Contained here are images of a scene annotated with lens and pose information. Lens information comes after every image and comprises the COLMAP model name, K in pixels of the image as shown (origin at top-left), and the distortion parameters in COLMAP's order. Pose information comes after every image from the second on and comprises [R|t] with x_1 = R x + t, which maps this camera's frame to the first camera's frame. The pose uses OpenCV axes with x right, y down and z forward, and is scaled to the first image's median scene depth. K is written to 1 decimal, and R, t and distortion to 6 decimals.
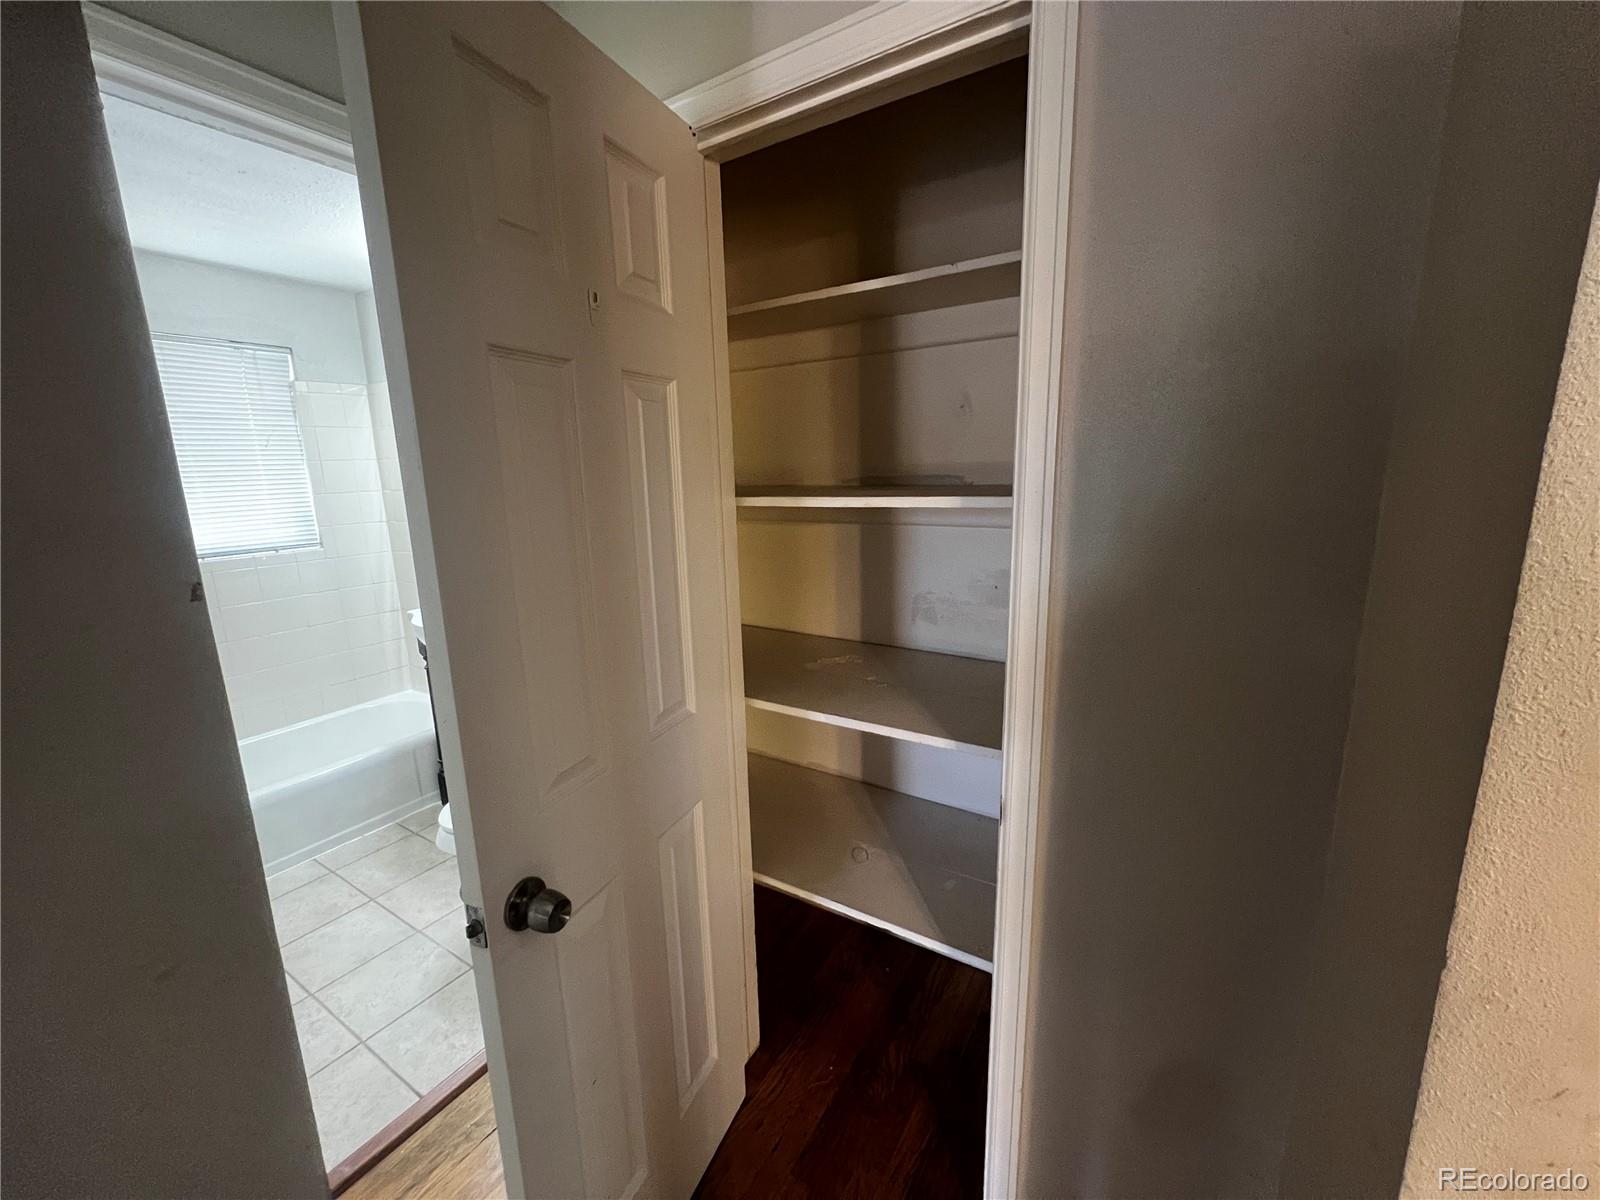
lens RADIAL K [[647.9, 0, 800.0], [0, 647.9, 600.0], [0, 0, 1]] dist [-0.001826, -0.000163]
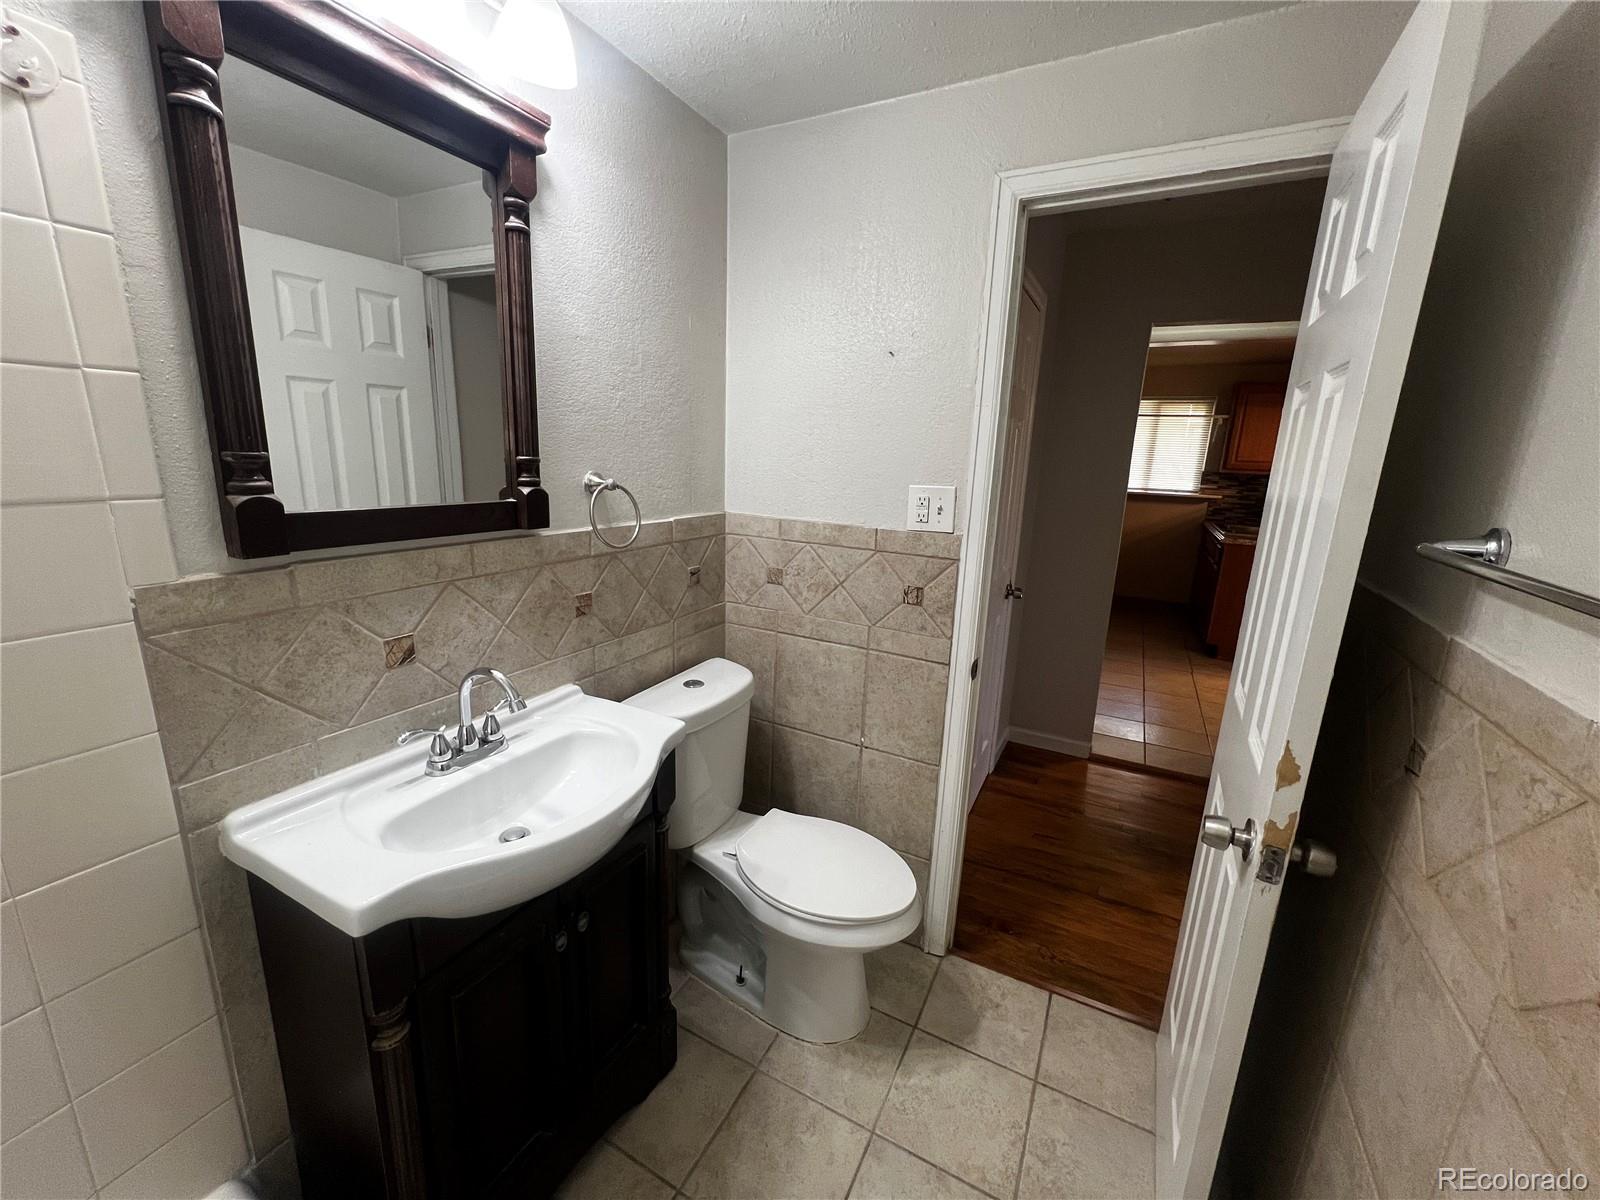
lens RADIAL K [[640.5, 0, 796.1], [0, 640.5, 597.6], [0, 0, 1]] dist [-0.001625, 0.000620]
pose [[-0.080441, -0.208221, 0.974768, -0.848346], [0.170217, 0.960703, 0.219263, -0.144862], [-0.982118, 0.183560, -0.041837, 0.758057]]
